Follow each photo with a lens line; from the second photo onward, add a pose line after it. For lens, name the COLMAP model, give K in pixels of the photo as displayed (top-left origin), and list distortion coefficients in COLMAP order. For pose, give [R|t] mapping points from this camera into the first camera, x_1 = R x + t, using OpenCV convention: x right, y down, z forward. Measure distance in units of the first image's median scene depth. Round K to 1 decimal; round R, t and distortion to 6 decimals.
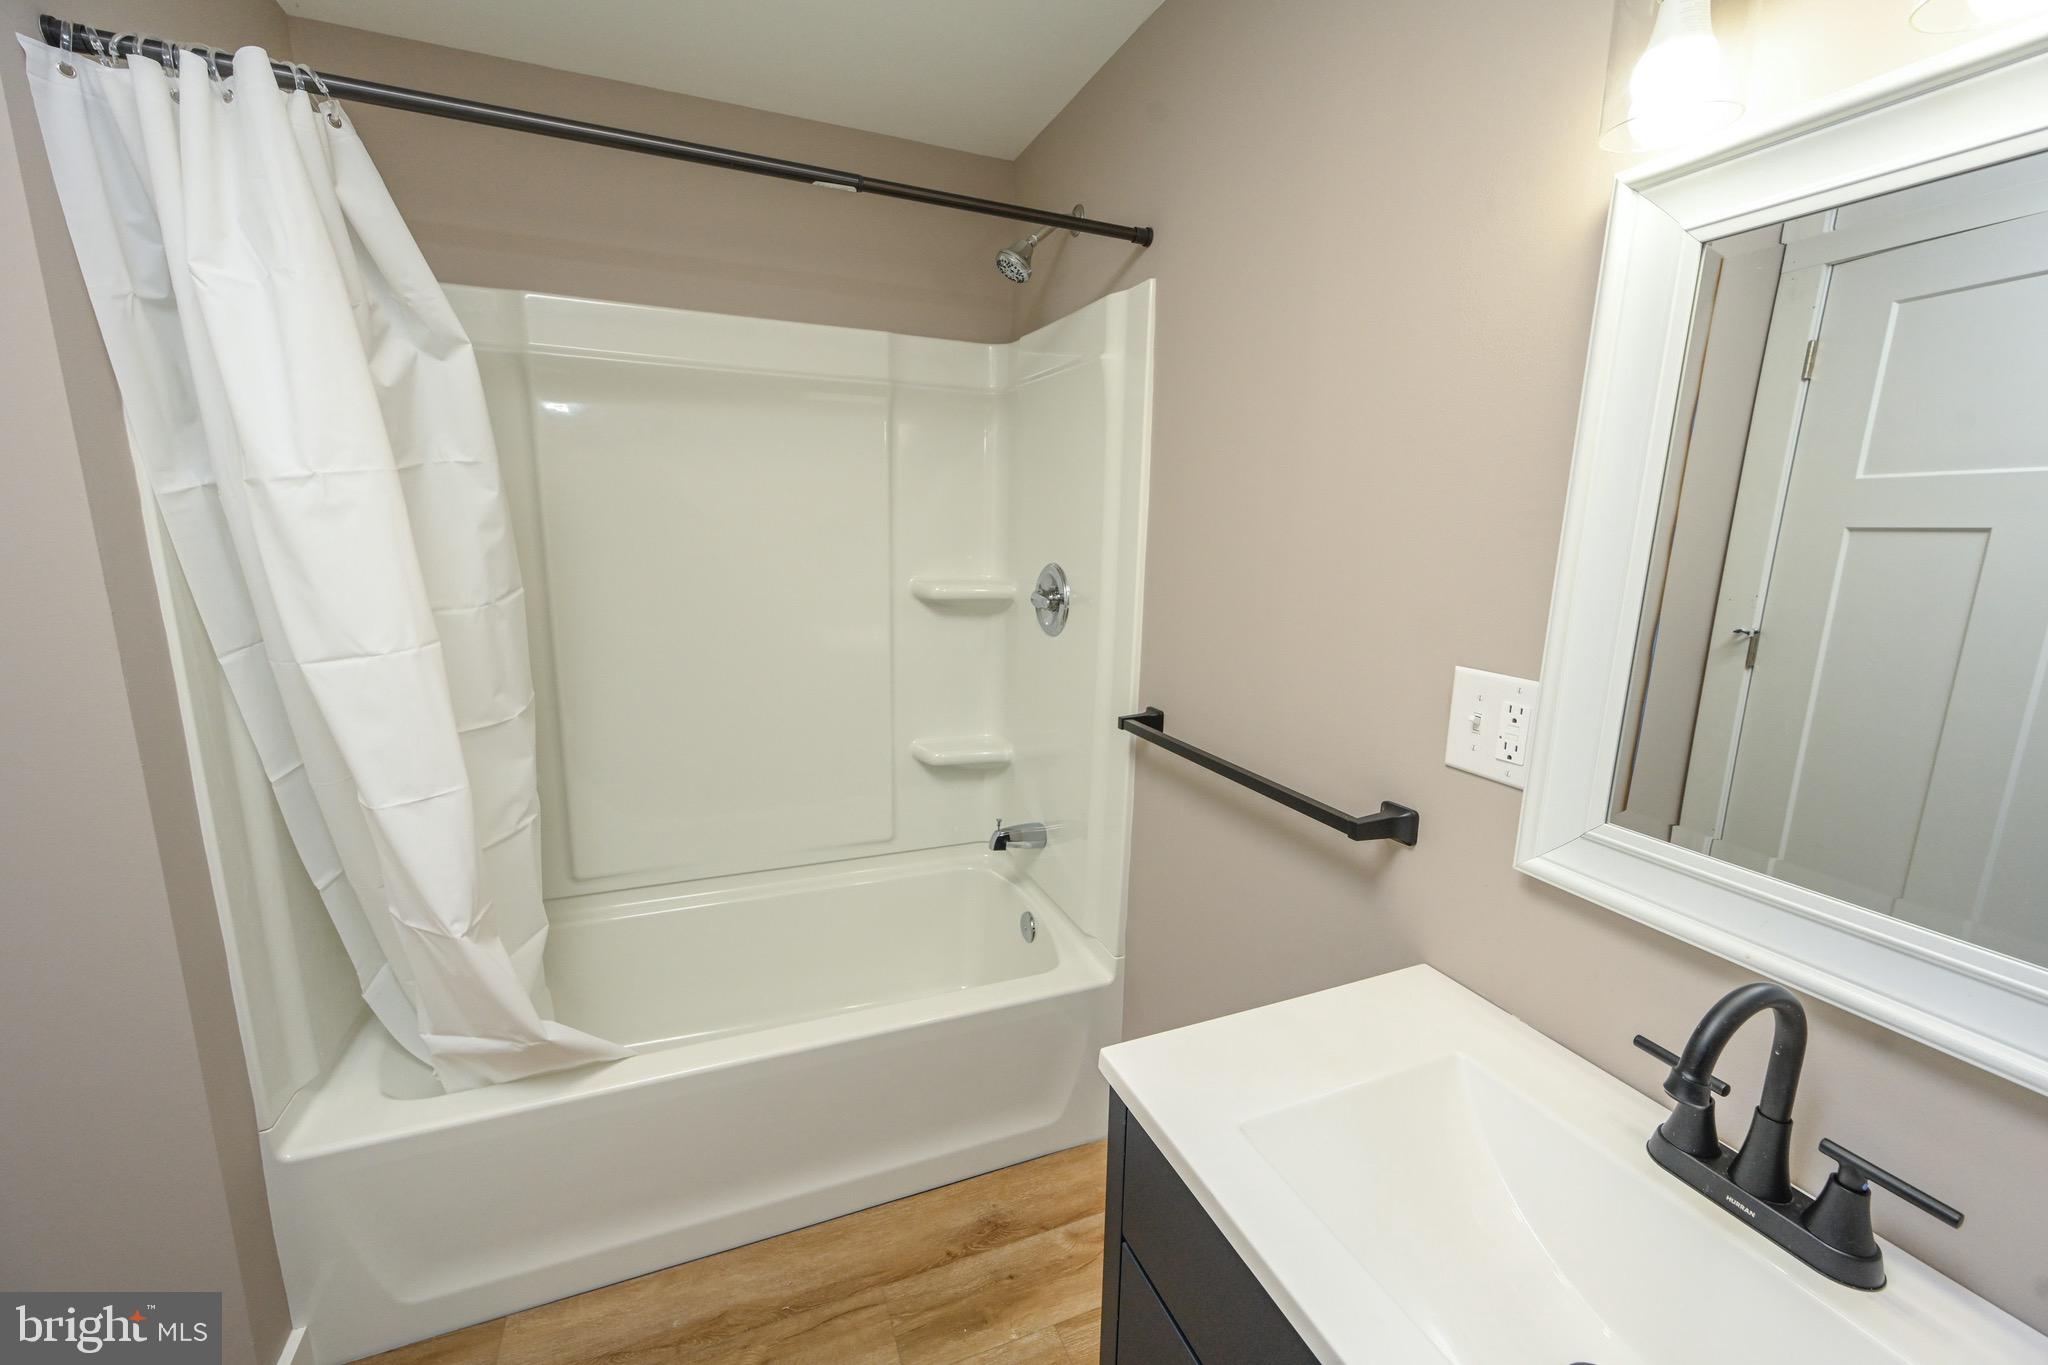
lens RADIAL K [[804.6, 0, 1022.1], [0, 804.6, 677.0], [0, 0, 1]] dist [0.000823, 0.000690]
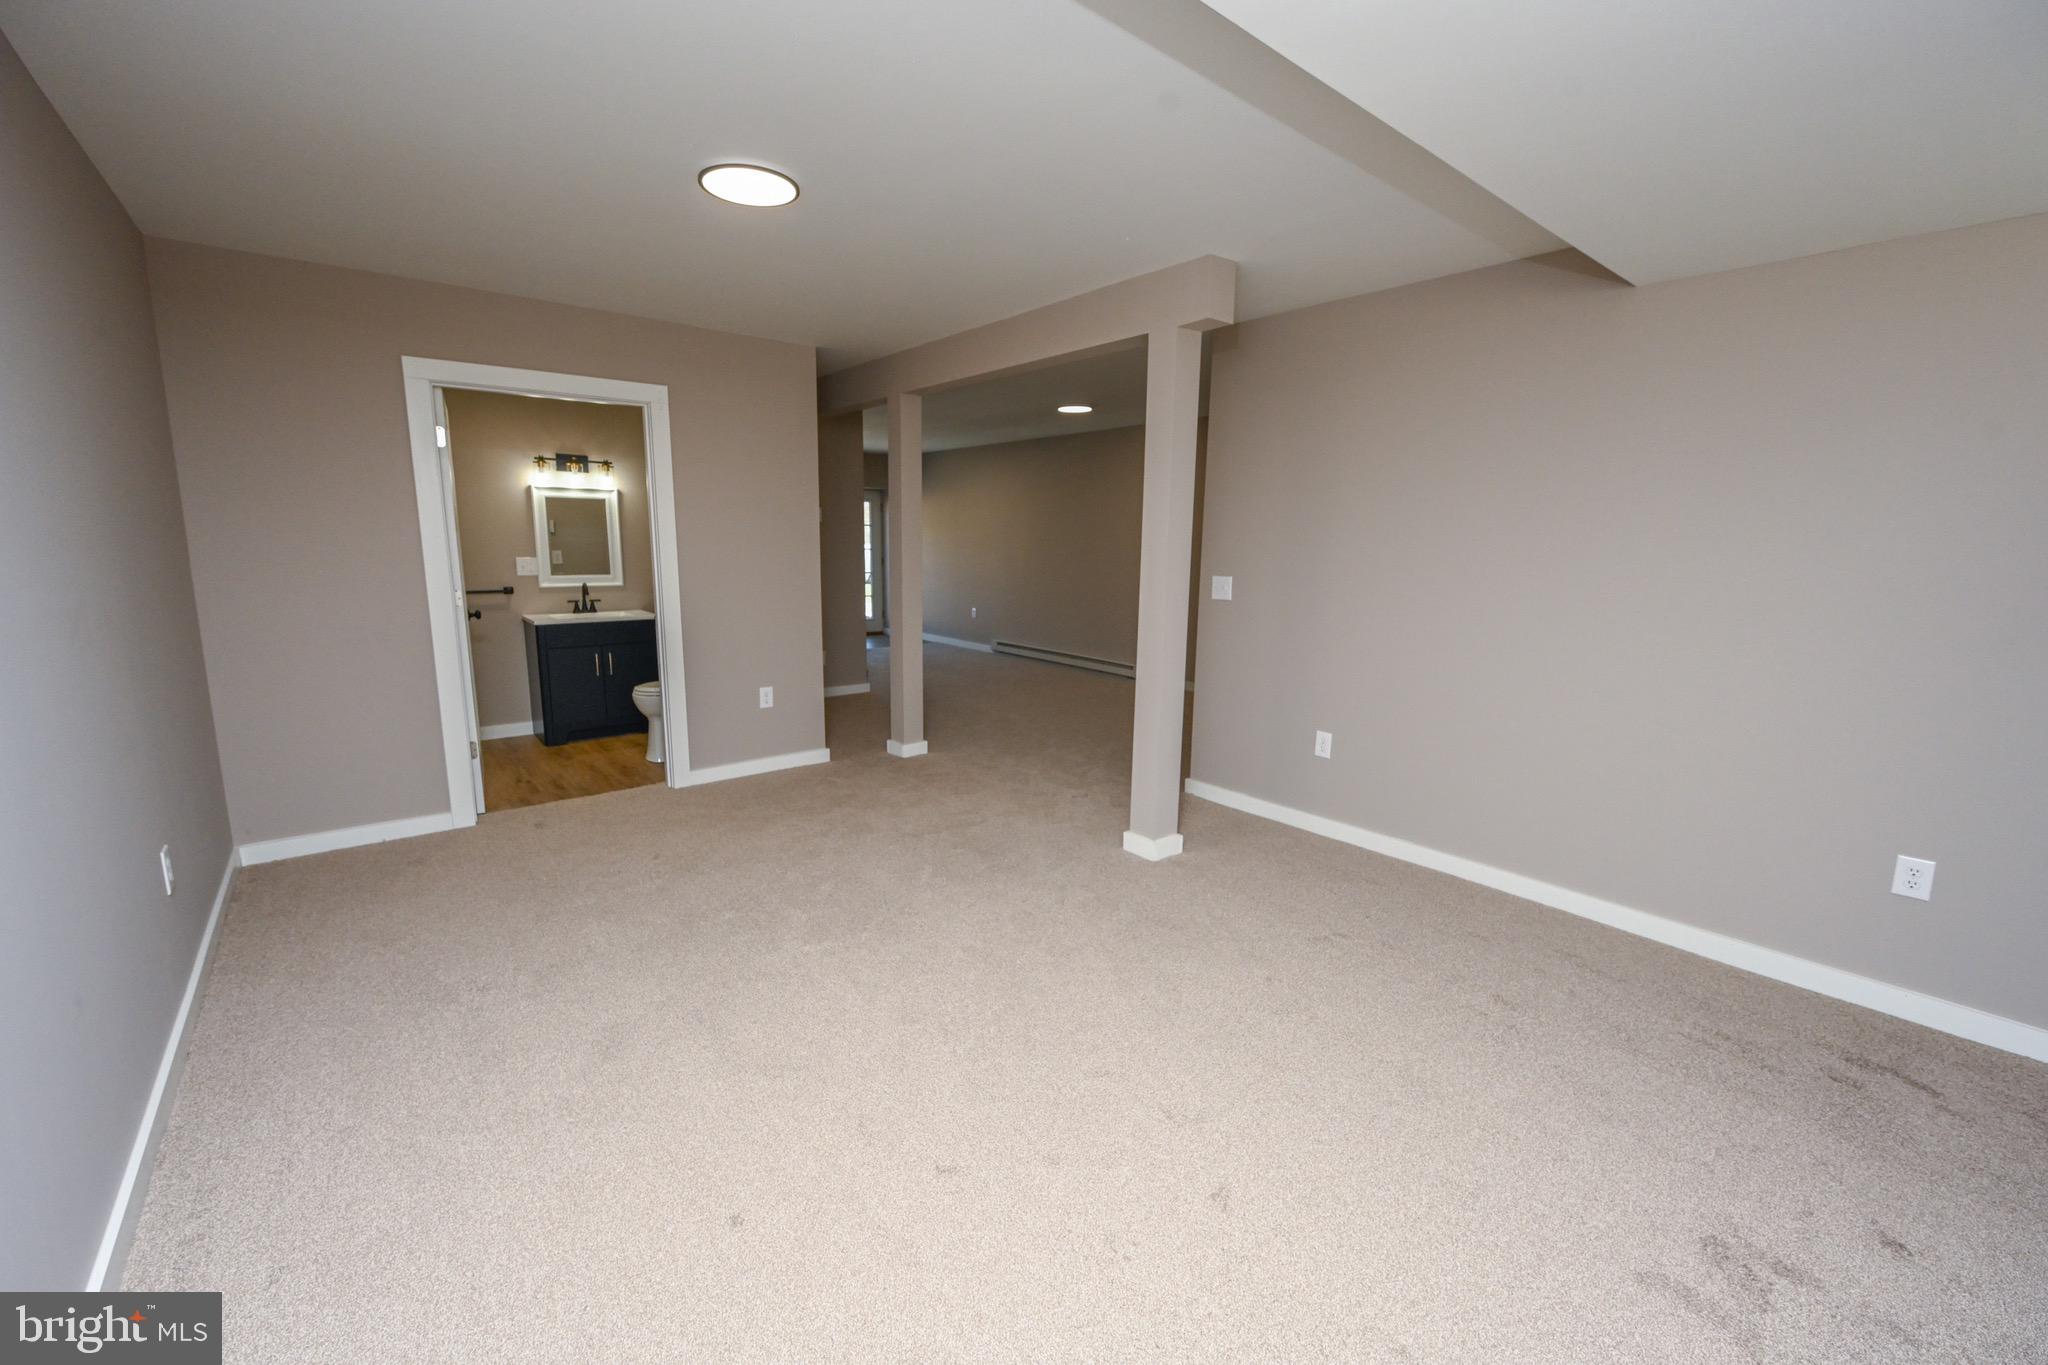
lens RADIAL K [[804.6, 0, 1017.8], [0, 804.6, 676.7], [0, 0, 1]] dist [0.000823, 0.000690]
pose [[-0.299336, -0.187156, 0.935612, -6.900641], [0.157358, 0.957464, 0.241871, -0.028080], [-0.941082, 0.219627, -0.257153, -0.783076]]
